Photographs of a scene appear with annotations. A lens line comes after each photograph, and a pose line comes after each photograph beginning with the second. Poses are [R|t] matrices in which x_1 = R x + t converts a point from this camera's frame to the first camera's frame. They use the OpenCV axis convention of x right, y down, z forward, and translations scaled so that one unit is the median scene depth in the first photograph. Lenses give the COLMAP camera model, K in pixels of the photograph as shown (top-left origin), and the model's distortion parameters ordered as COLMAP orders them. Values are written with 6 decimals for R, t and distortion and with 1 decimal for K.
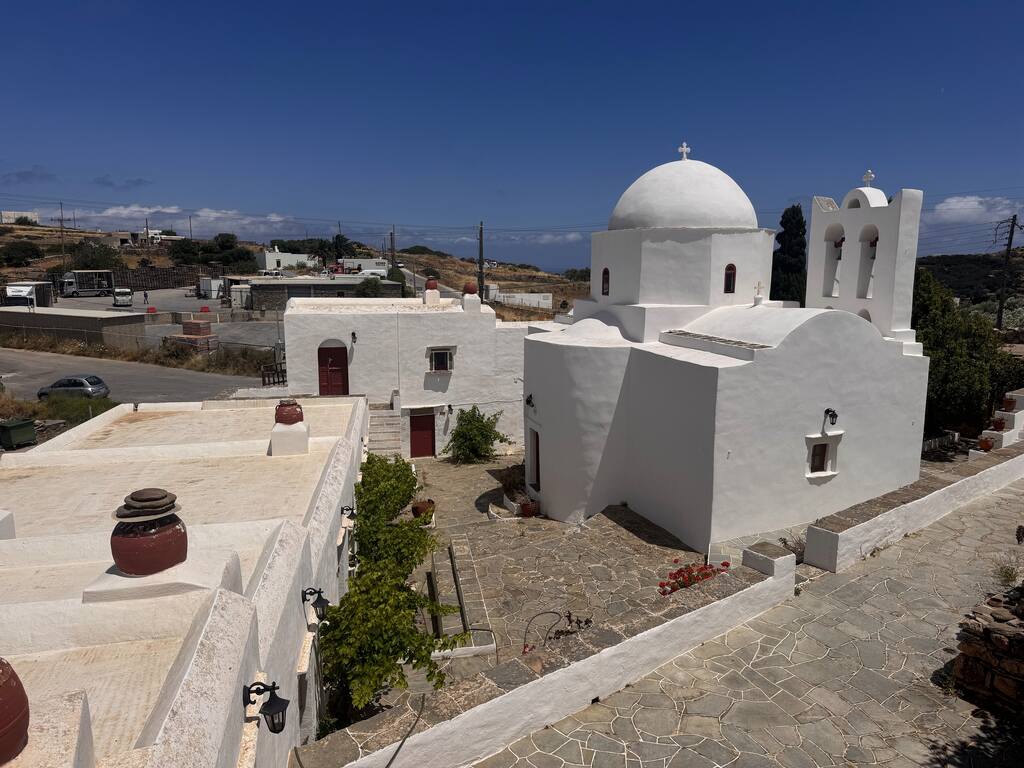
lens RADIAL K [[717.6, 0, 512.1], [0, 717.6, 388.3], [0, 0, 1]] dist [0.036793, -0.003605]
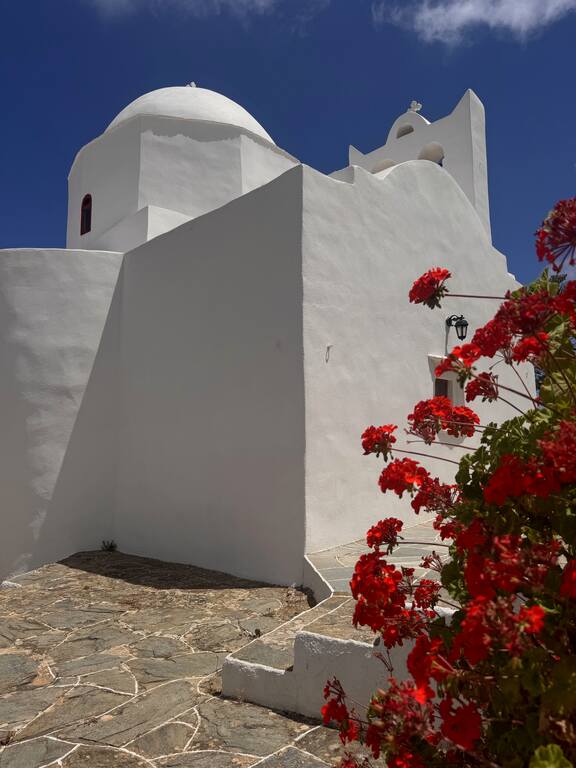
lens RADIAL K [[538.2, 0, 285.0], [0, 538.2, 383.1], [0, 0, 1]] dist [0.036793, -0.003605]
pose [[0.907237, 0.048249, 0.417842, 0.105562], [0.078058, 0.956830, -0.279970, 0.175165], [-0.413312, 0.286615, 0.864306, 0.592703]]
